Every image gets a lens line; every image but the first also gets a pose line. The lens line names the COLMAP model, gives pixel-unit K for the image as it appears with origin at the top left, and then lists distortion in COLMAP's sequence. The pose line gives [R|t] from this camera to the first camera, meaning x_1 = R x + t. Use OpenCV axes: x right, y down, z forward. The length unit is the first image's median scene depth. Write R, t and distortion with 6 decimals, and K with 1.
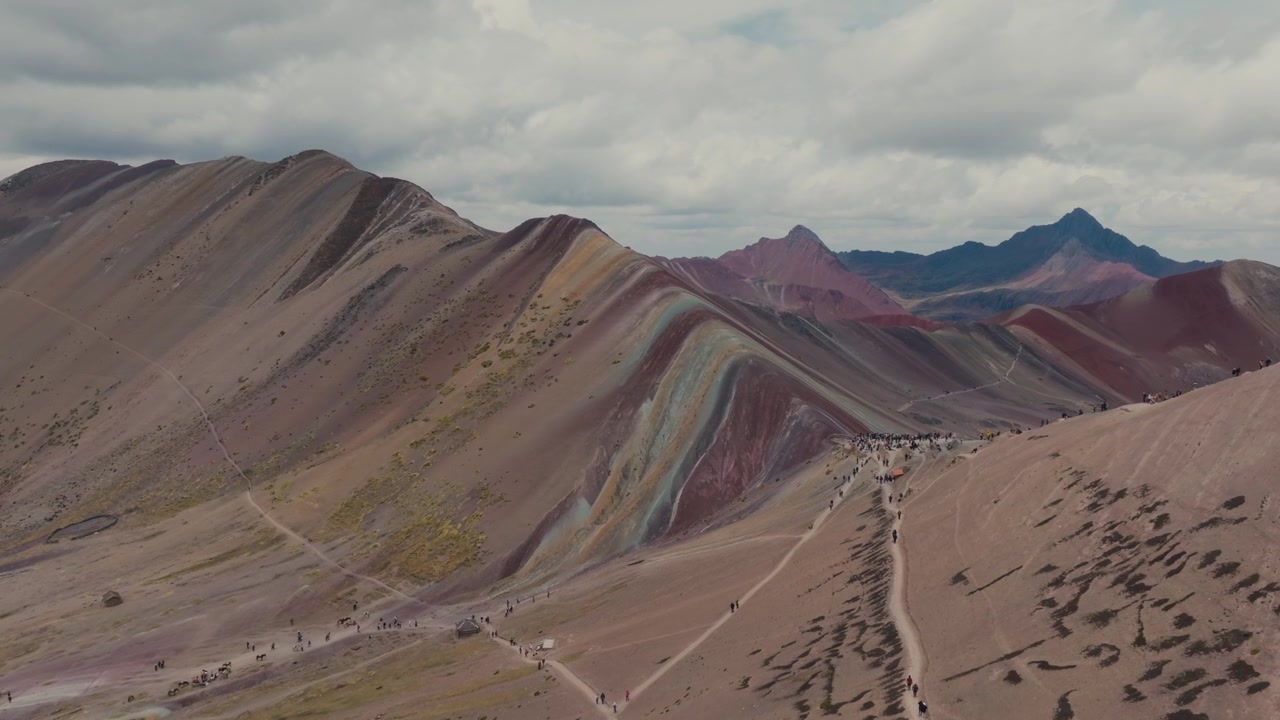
lens RADIAL K [[900.7, 0, 643.4], [0, 900.7, 360.9], [0, 0, 1]] dist [-0.002596, 0.000037]
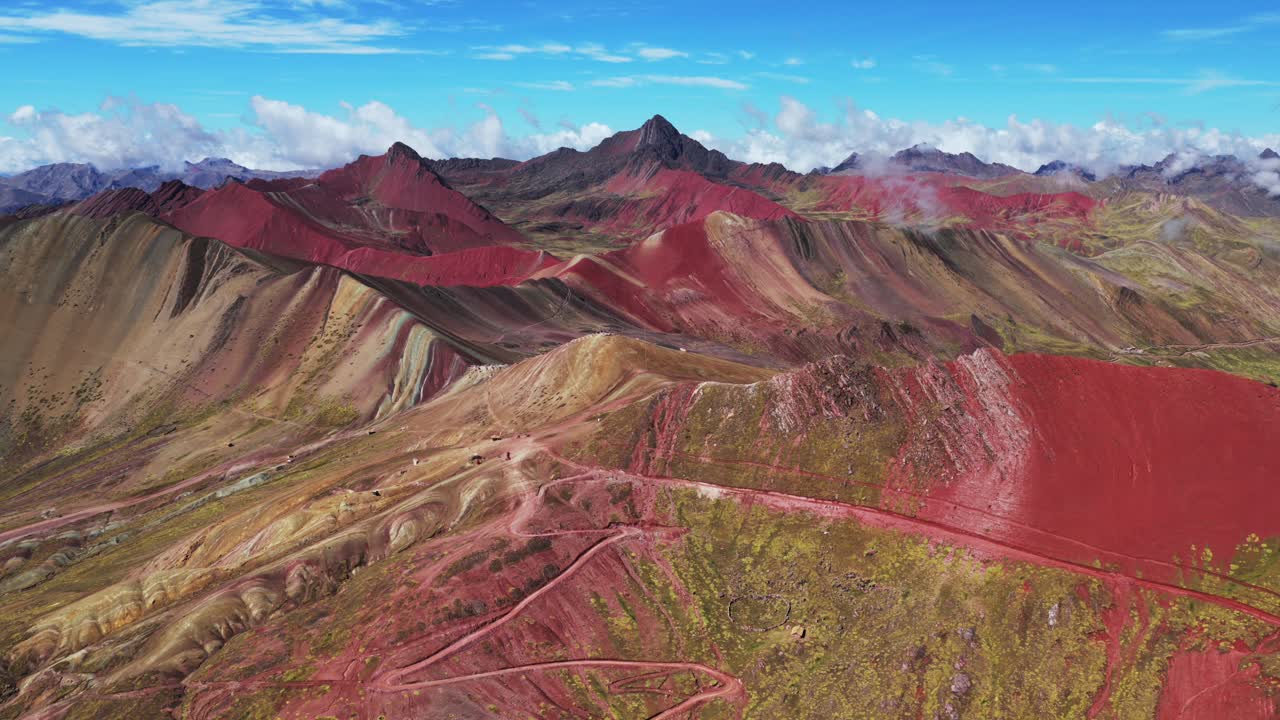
lens RADIAL K [[1027.5, 0, 602.6], [0, 1027.5, 331.4], [0, 0, 1]] dist [0.007984, 0.003203]
pose [[0.931011, -0.078568, 0.356435, -0.329904], [0.053639, 0.995406, 0.079311, -0.156410], [-0.361029, -0.054721, 0.930948, -1.316220]]
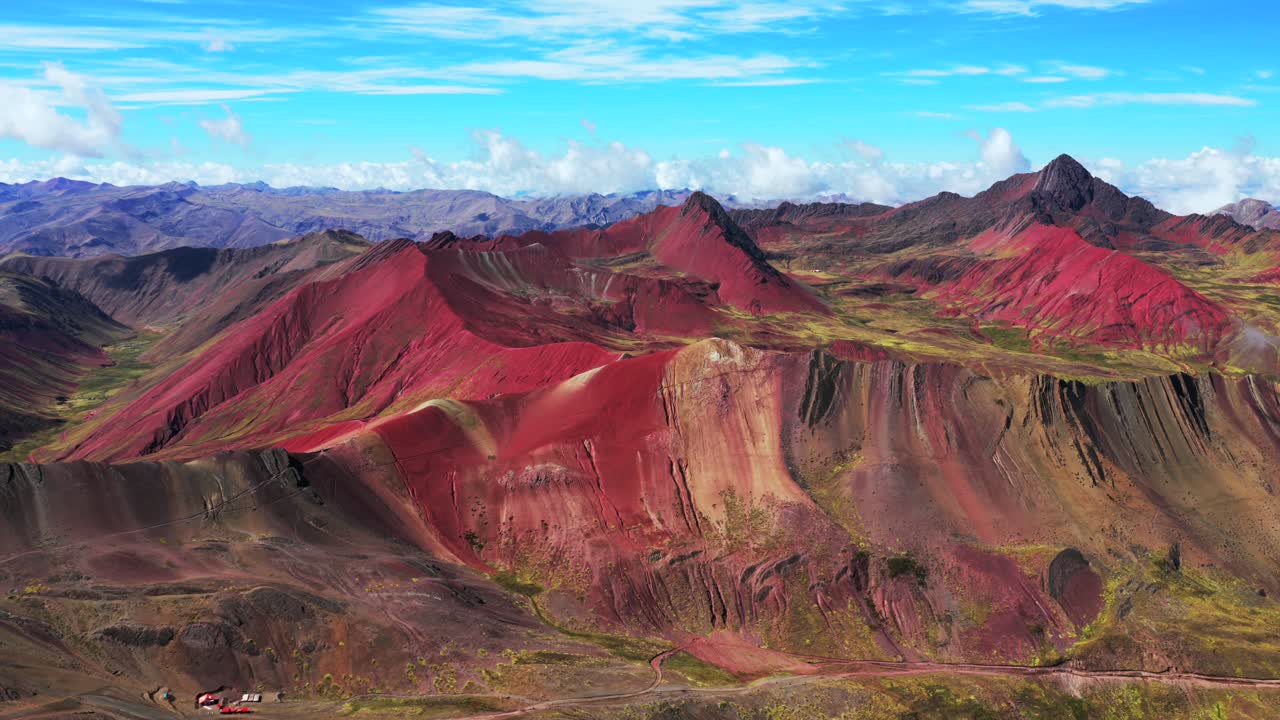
lens RADIAL K [[1027.5, 0, 668.7], [0, 1027.5, 329.3], [0, 0, 1]] dist [0.007984, 0.003203]
pose [[0.997790, 0.000547, -0.066449, 1.762433], [0.002274, 0.999099, 0.042372, -0.446212], [0.066412, -0.042430, 0.996890, -0.475122]]
